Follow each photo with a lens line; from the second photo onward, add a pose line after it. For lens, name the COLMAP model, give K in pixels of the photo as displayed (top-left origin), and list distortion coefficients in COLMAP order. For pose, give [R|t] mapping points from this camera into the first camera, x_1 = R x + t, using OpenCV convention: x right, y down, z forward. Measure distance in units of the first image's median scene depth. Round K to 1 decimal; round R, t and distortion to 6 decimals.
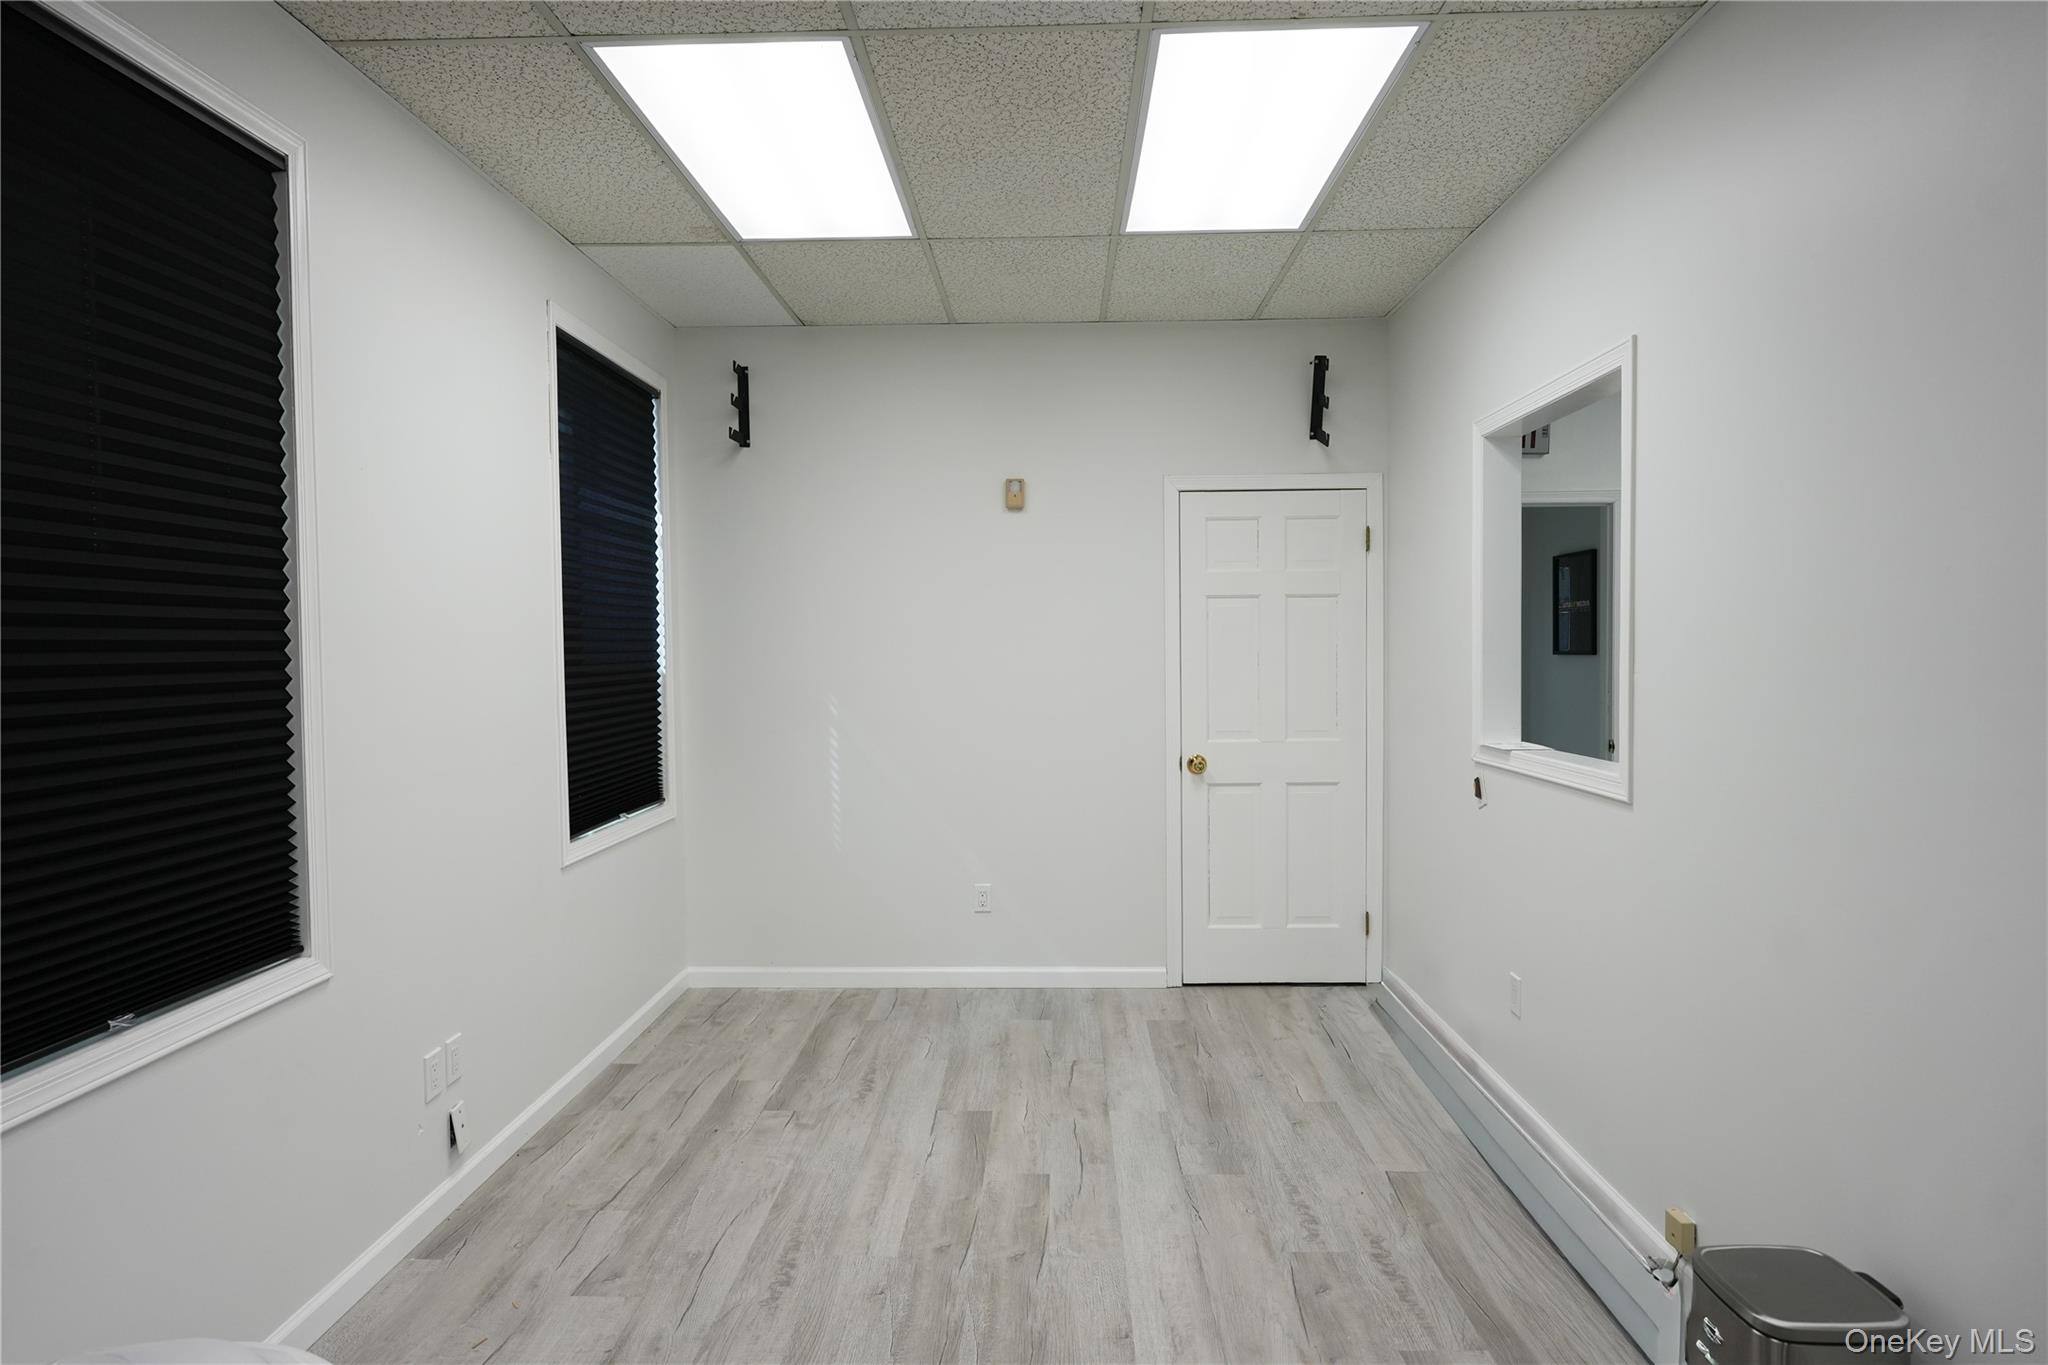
lens RADIAL K [[1106.3, 0, 1019.0], [0, 1106.3, 676.9], [0, 0, 1]] dist [-0.004791, 0.003812]
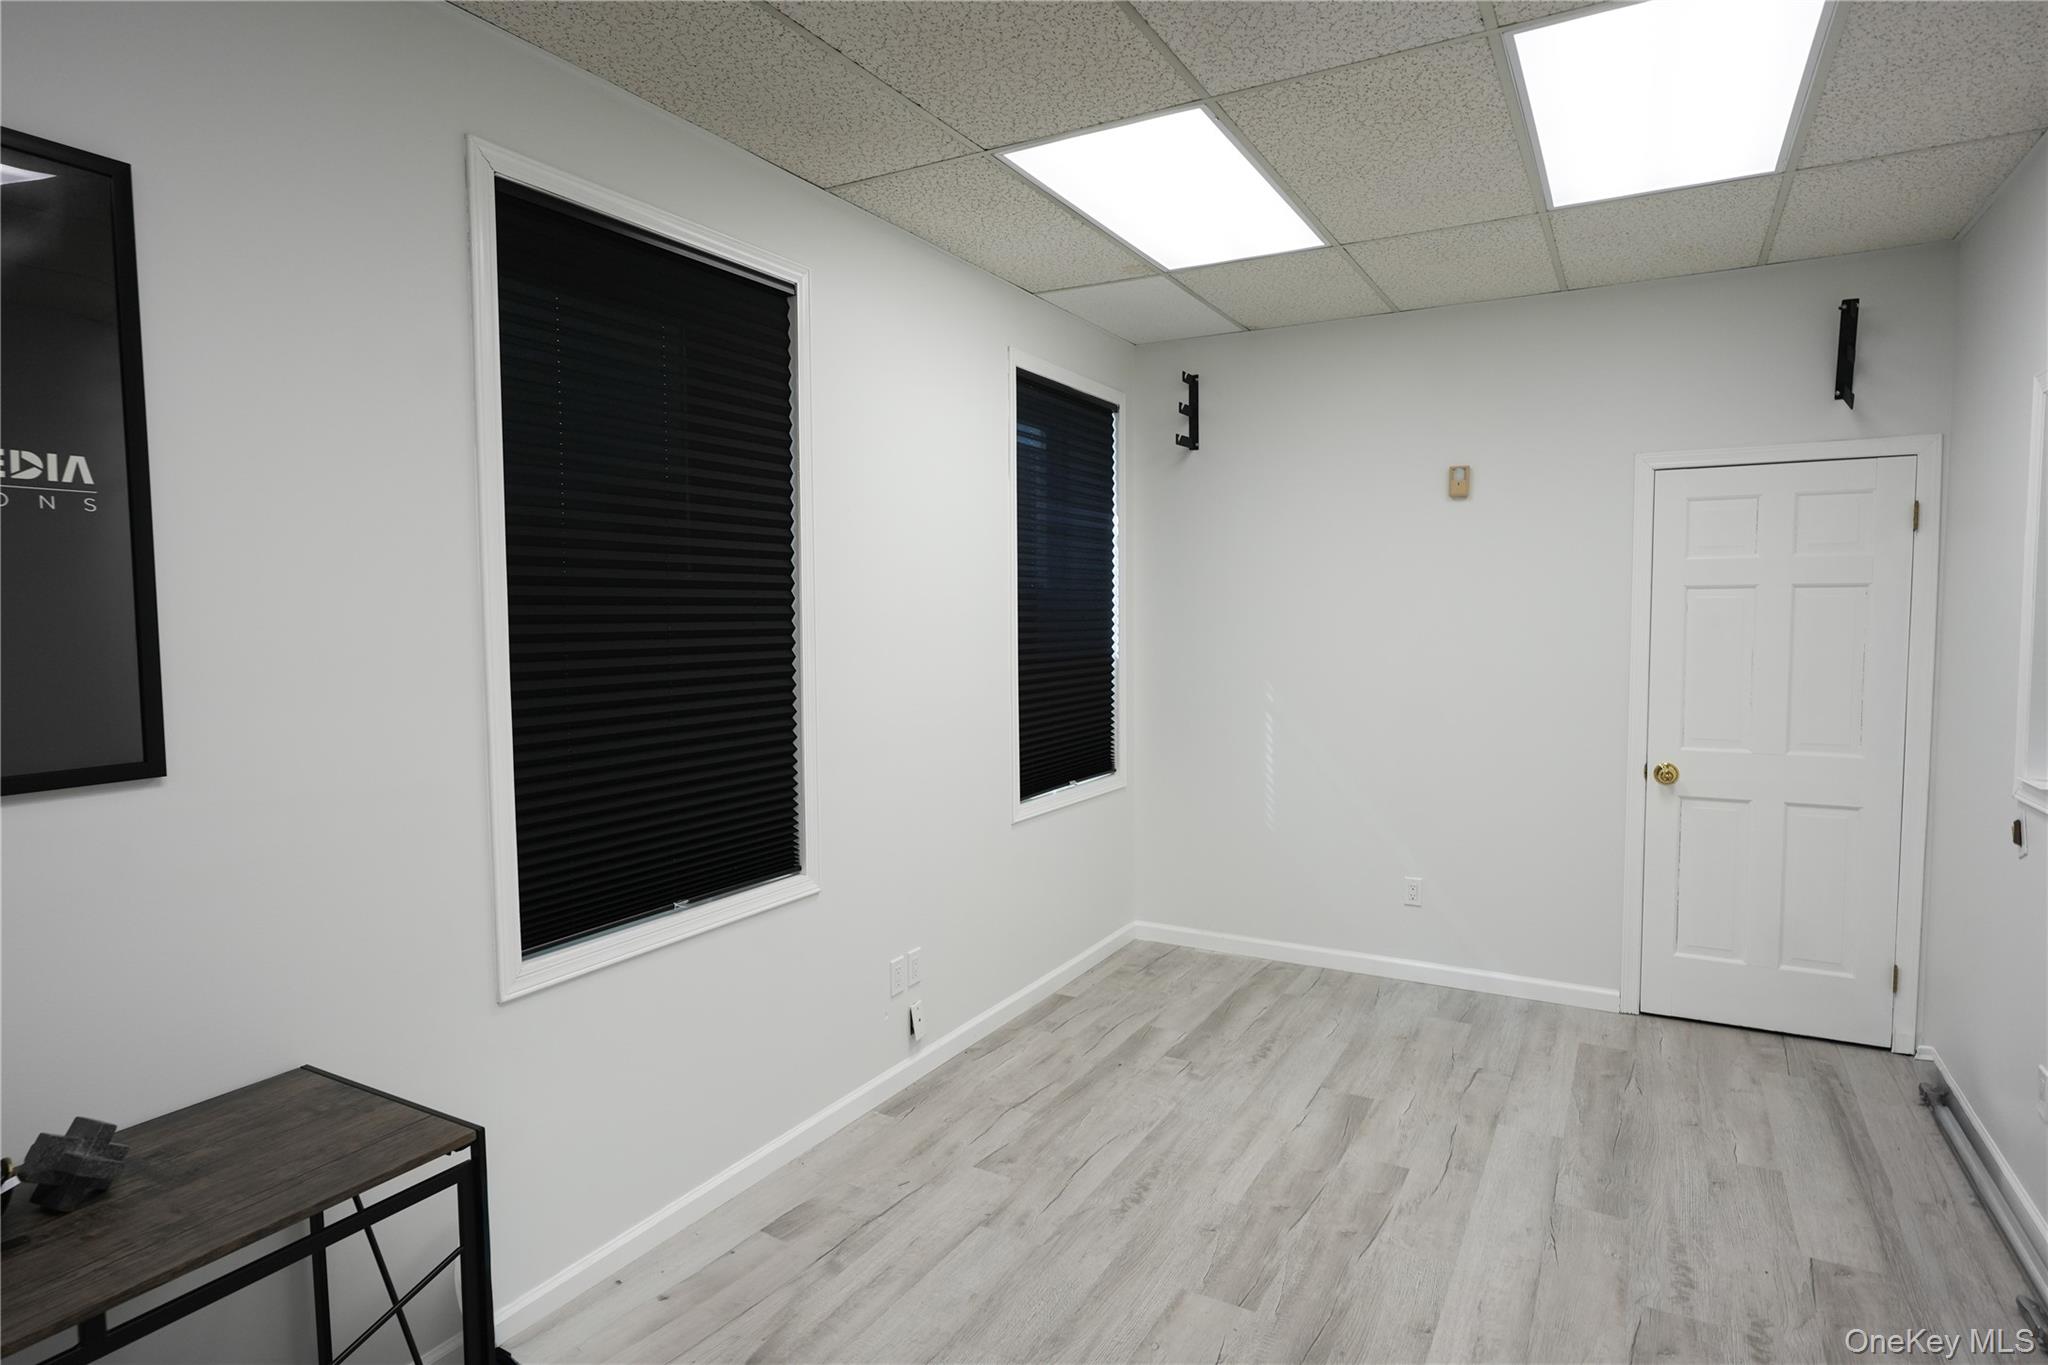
lens RADIAL K [[1106.3, 0, 1019.0], [0, 1106.3, 676.9], [0, 0, 1]] dist [-0.004791, 0.003812]
pose [[0.884318, 0.033305, -0.465695, 0.147642], [-0.018179, 0.999152, 0.036937, -0.030966], [0.466531, -0.024198, 0.884174, -0.052171]]
